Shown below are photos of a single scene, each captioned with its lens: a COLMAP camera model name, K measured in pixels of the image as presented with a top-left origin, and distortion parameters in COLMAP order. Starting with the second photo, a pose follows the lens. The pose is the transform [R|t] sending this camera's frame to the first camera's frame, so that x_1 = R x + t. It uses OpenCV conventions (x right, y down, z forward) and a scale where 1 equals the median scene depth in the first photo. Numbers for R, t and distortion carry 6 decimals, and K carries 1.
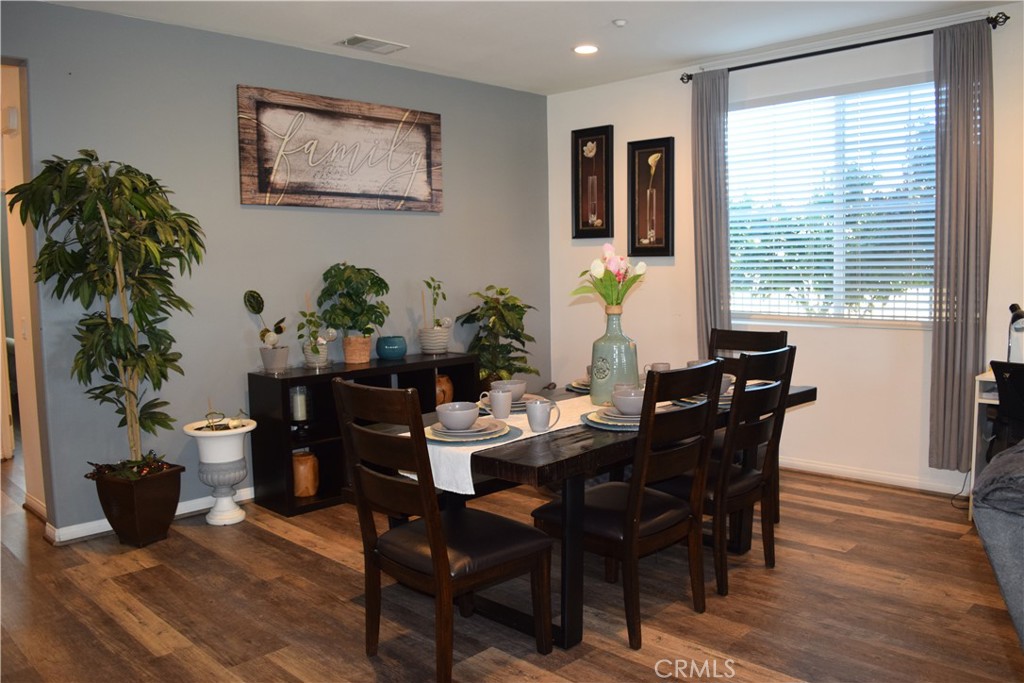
lens RADIAL K [[806.8, 0, 510.5], [0, 806.8, 334.1], [0, 0, 1]] dist [-0.084349, 0.014370]
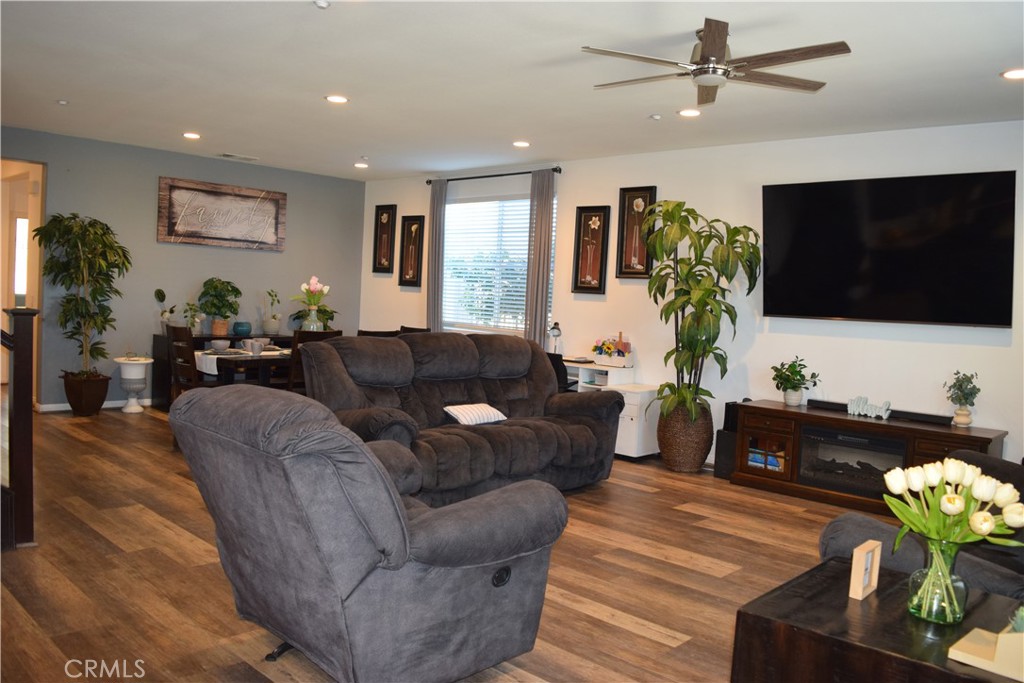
lens RADIAL K [[806.8, 0, 501.3], [0, 806.8, 341.9], [0, 0, 1]] dist [-0.084349, 0.014370]
pose [[0.997575, 0.069579, 0.001920, 0.440746], [-0.069508, 0.997255, -0.025518, 0.055244], [-0.003690, 0.025323, 0.999673, -0.776638]]
